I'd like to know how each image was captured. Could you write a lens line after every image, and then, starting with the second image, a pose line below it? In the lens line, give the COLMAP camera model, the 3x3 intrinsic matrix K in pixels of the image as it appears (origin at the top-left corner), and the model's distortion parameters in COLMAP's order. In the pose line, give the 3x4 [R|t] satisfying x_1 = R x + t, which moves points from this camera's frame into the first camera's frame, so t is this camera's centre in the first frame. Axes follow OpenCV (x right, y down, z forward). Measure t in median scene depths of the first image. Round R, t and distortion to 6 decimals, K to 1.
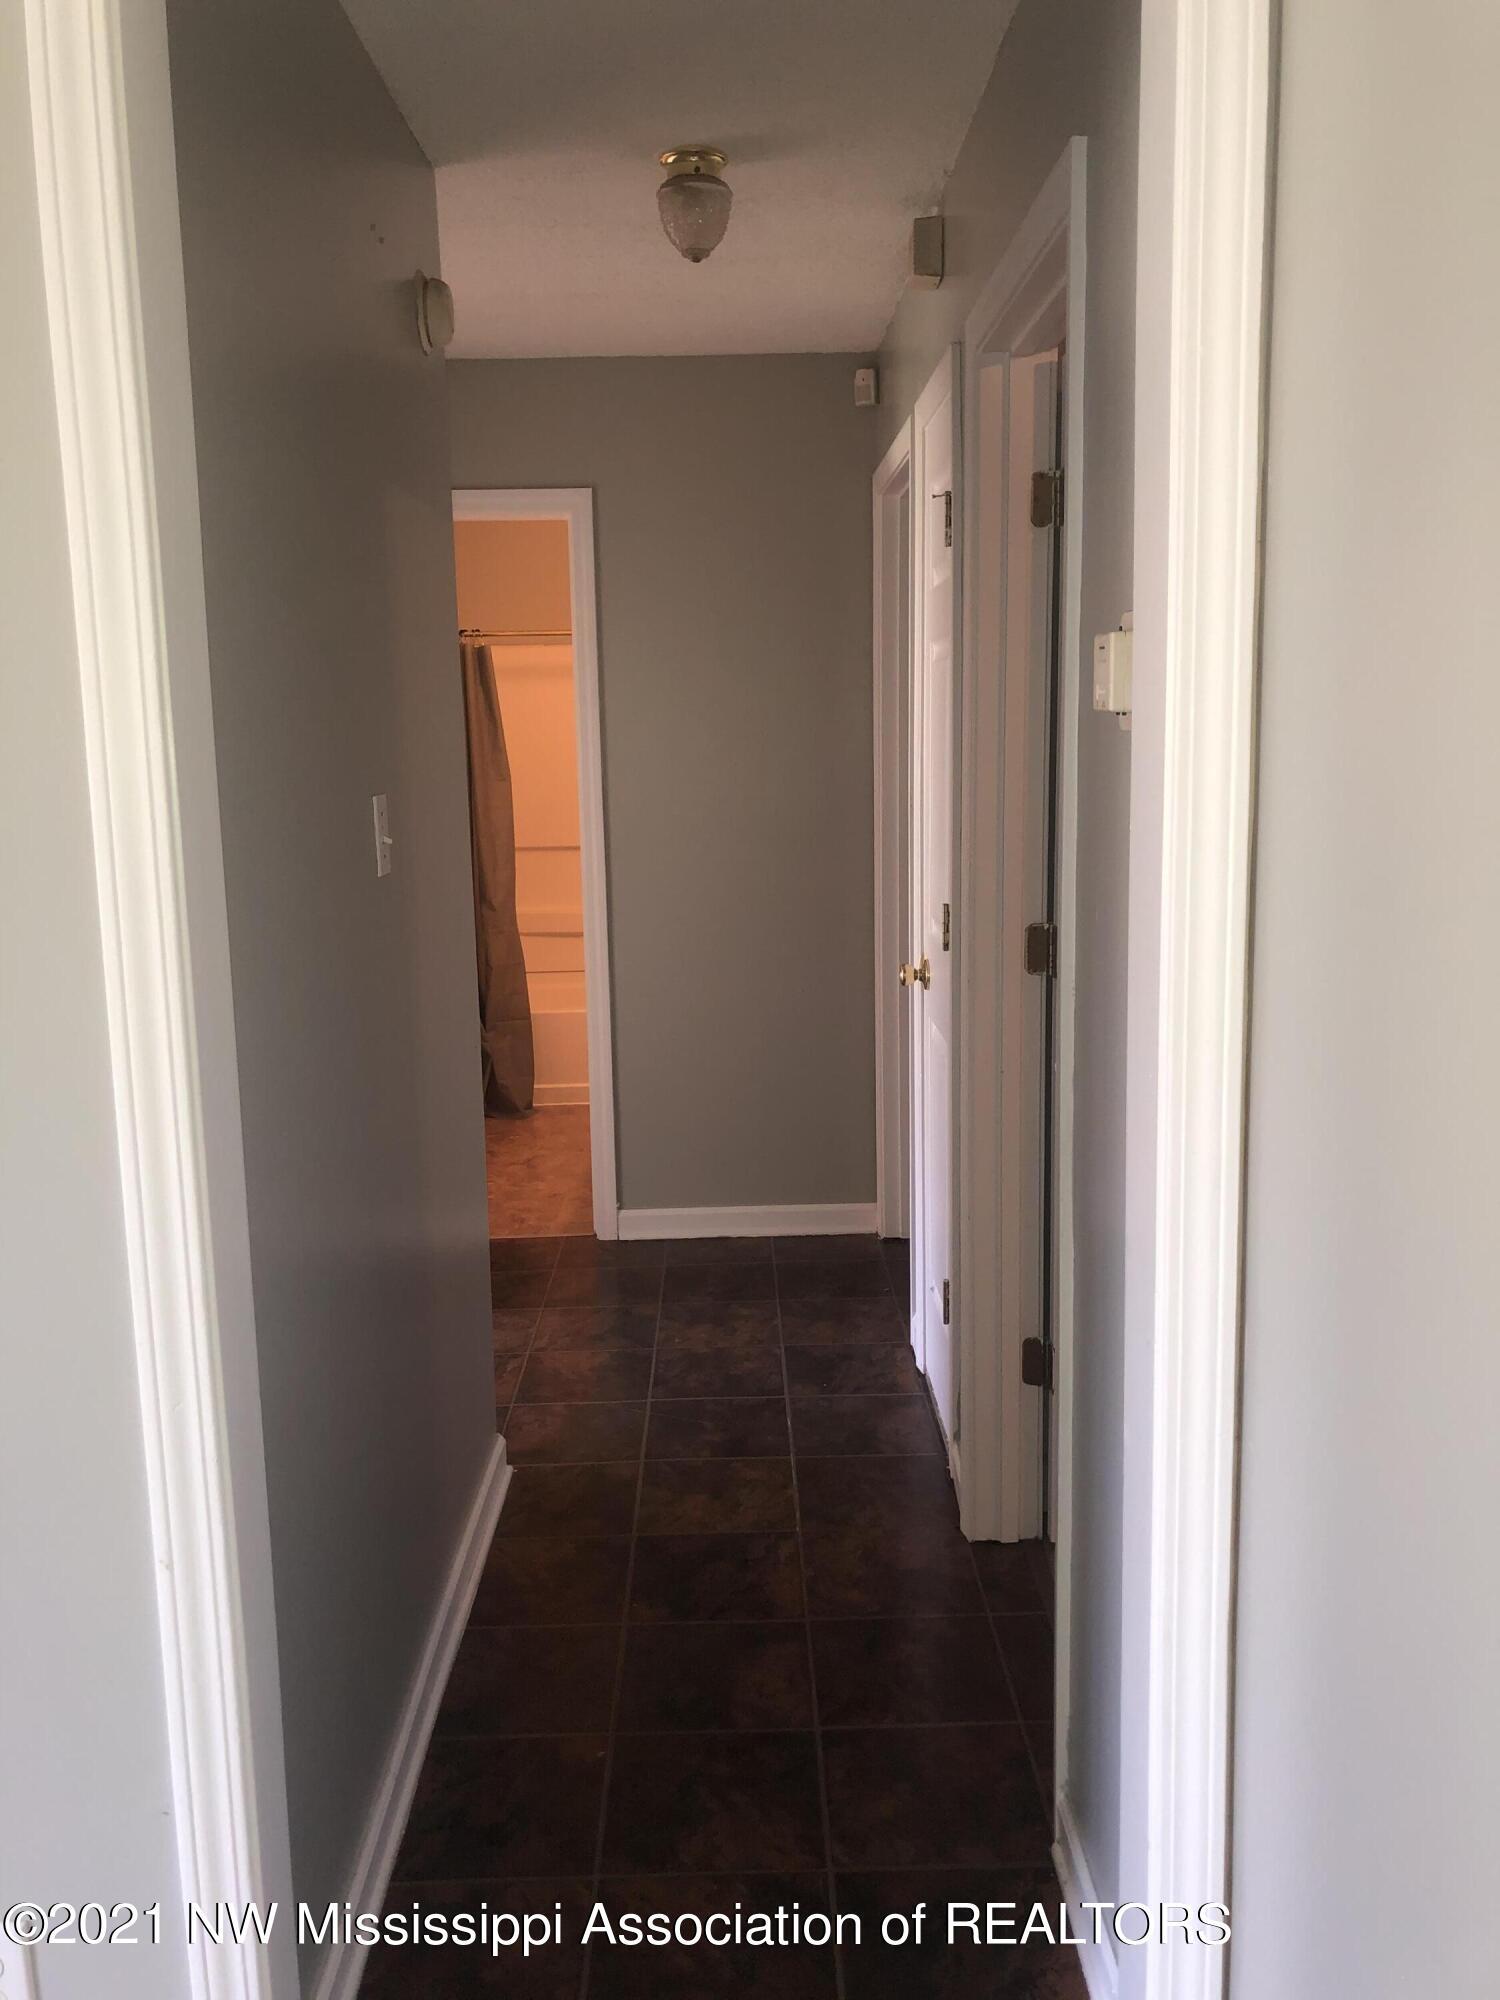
lens RADIAL K [[1655.6, 0, 750.0], [0, 1655.6, 1000.0], [0, 0, 1]] dist [0.071628, -0.001377]
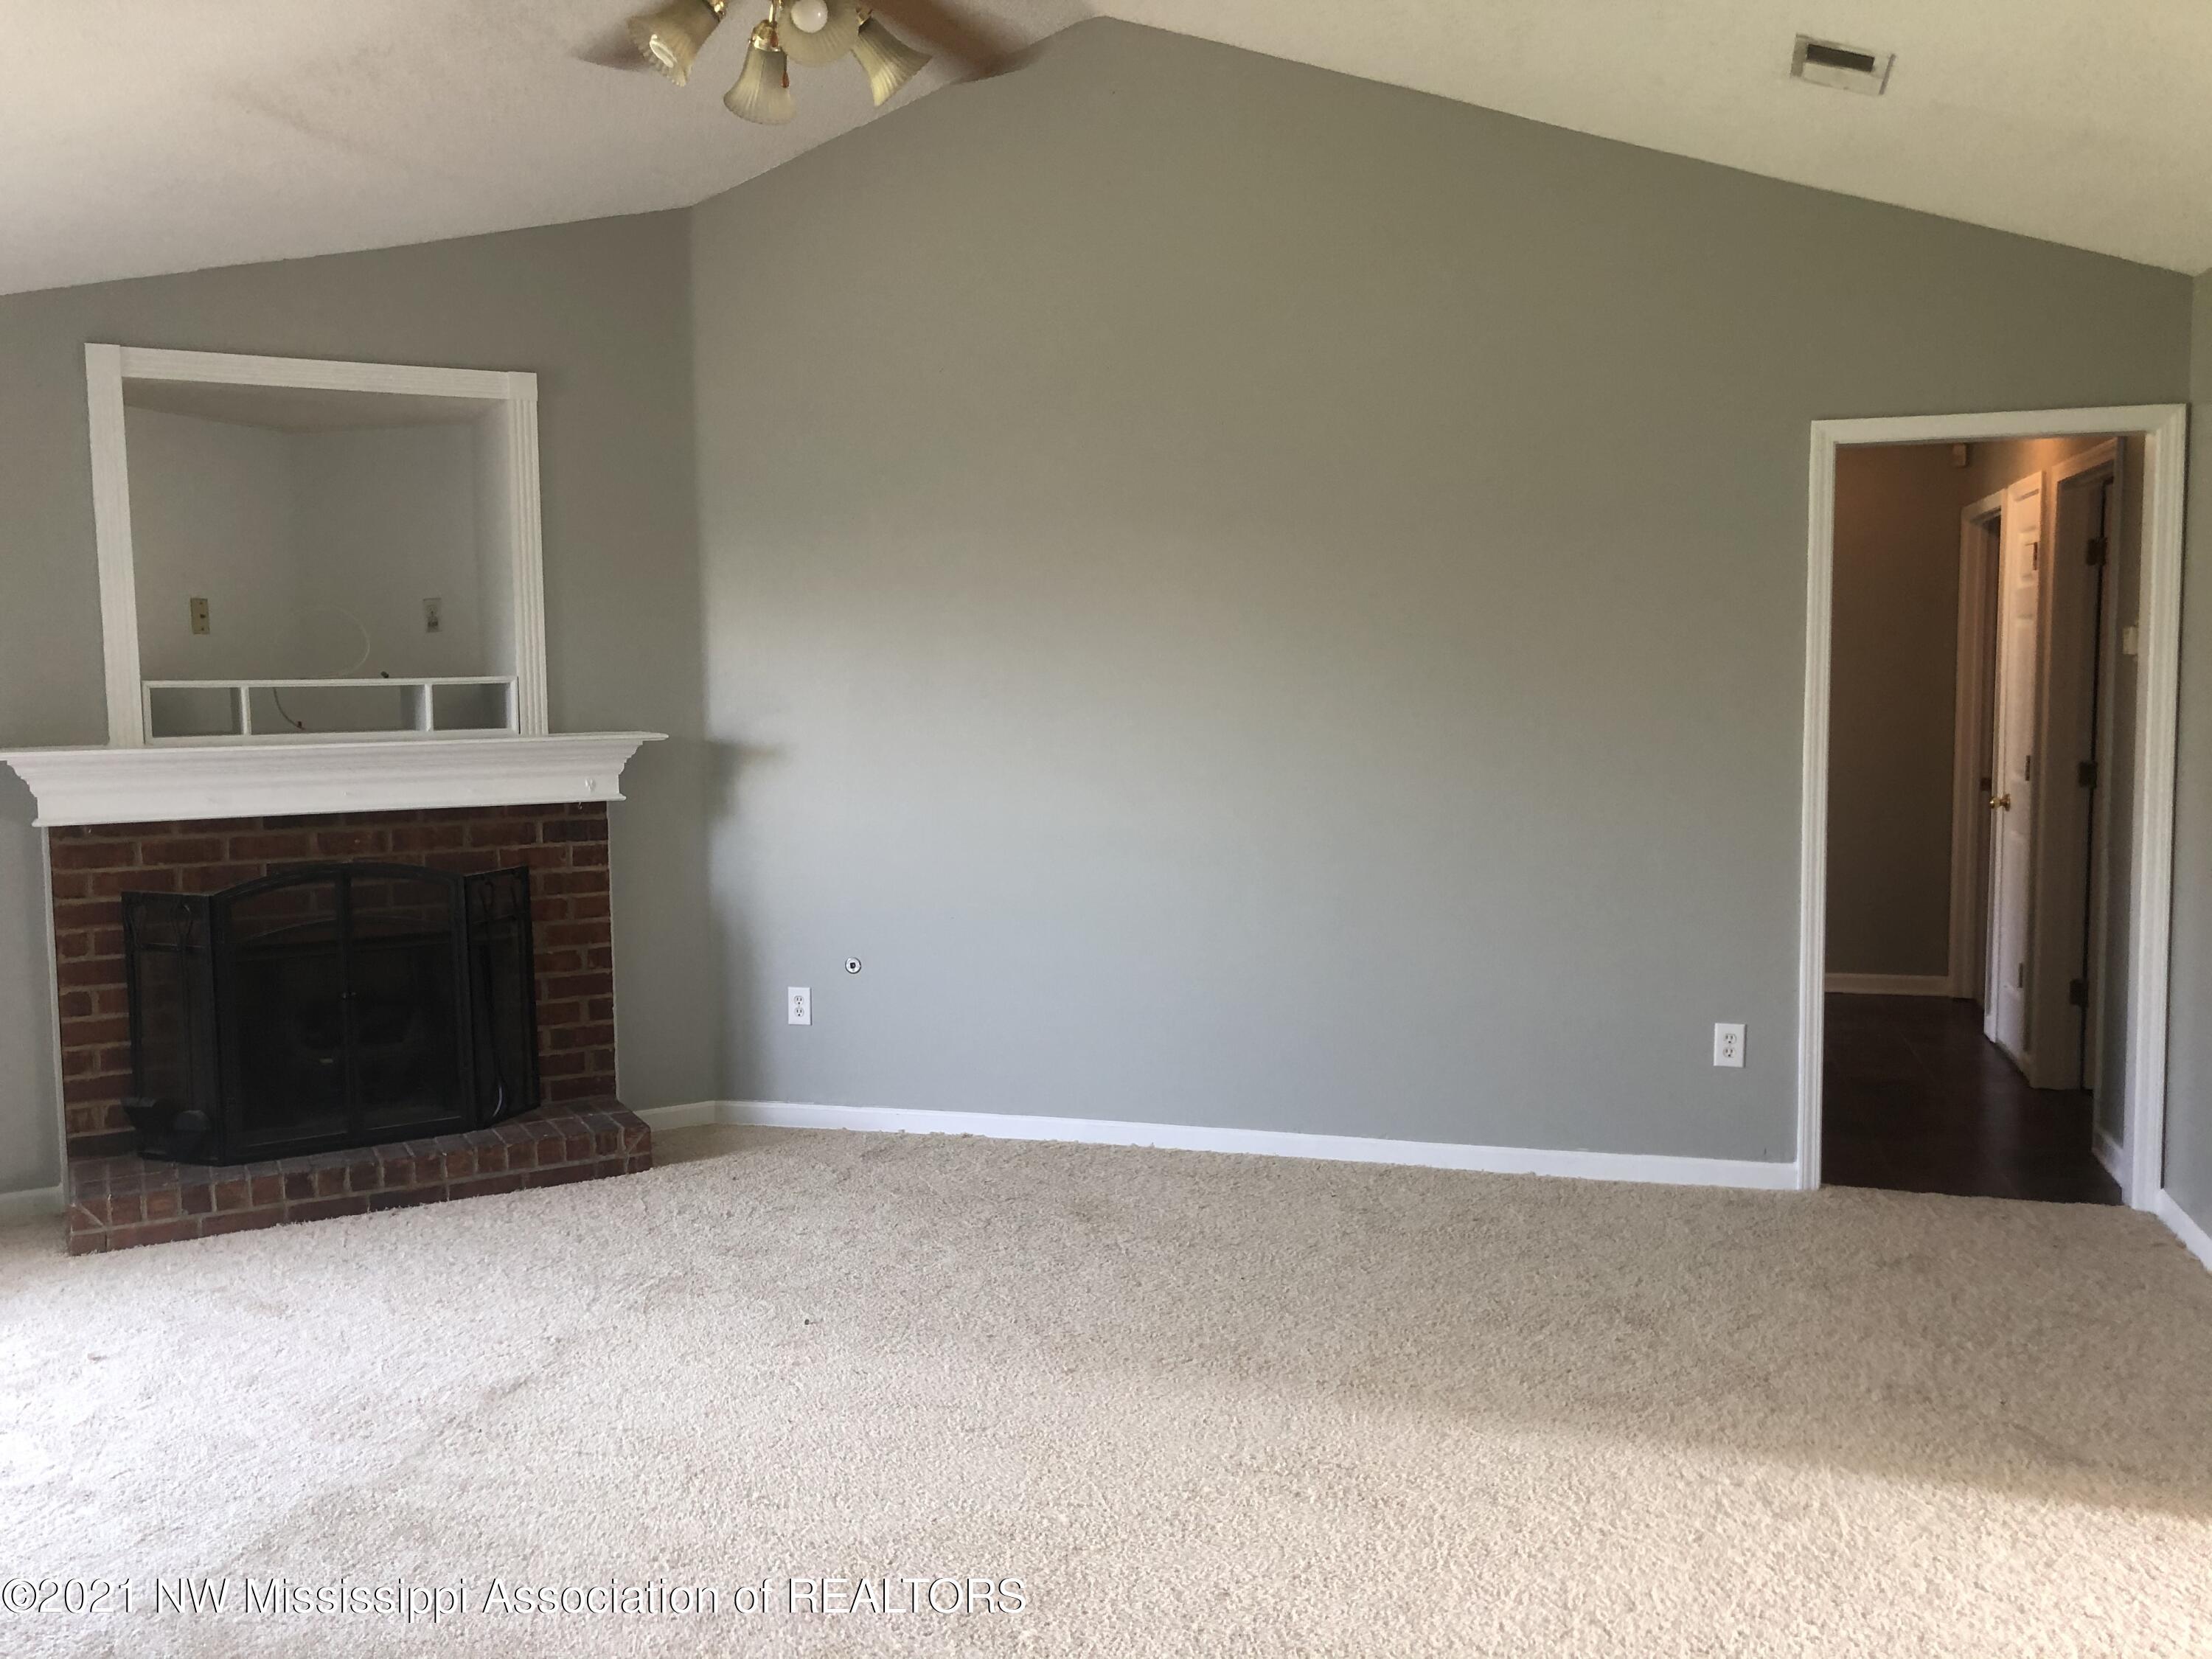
lens RADIAL K [[1831.1, 0, 1106.0], [0, 1831.1, 829.5], [0, 0, 1]] dist [0.071628, -0.001377]
pose [[0.958253, 0.031393, -0.284193, -0.280872], [-0.053370, 0.996124, -0.069921, 0.229699], [0.280896, 0.082170, 0.956214, -1.308912]]
